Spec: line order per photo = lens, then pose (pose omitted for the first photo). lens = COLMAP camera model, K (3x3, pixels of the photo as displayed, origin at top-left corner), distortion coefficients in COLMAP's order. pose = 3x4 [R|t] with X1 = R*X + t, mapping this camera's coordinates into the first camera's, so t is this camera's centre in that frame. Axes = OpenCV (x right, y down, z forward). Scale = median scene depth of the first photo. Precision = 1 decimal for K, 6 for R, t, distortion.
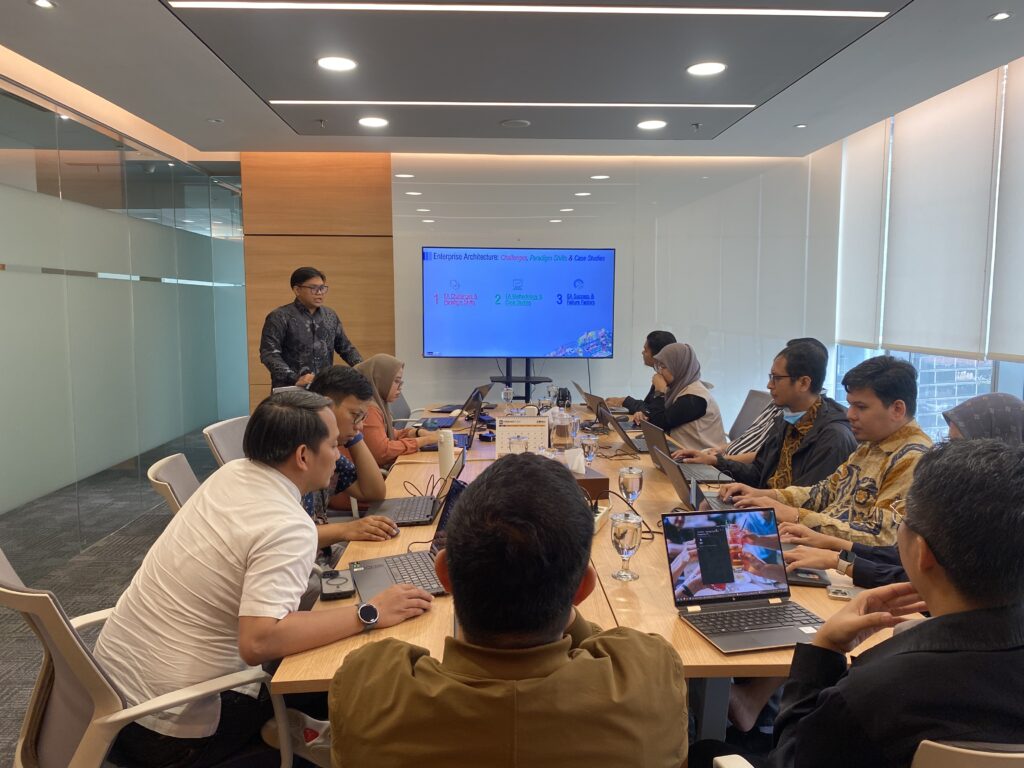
lens RADIAL K [[787.3, 0, 517.9], [0, 787.3, 385.2], [0, 0, 1]] dist [0.064556, -0.018021]
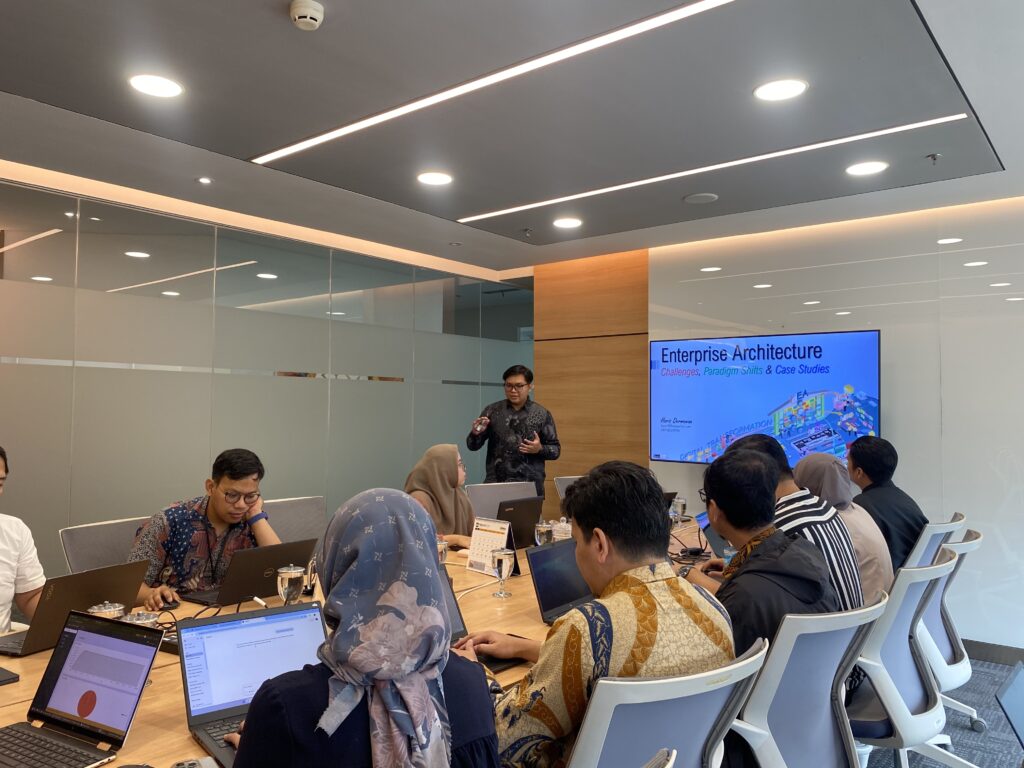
lens RADIAL K [[787.3, 0, 514.6], [0, 787.3, 388.5], [0, 0, 1]] dist [0.064556, -0.018021]
pose [[0.757310, -0.013765, -0.652911, 0.346002], [-0.075911, 0.991145, -0.108945, -0.004114], [0.648629, 0.132068, 0.749559, 0.182591]]
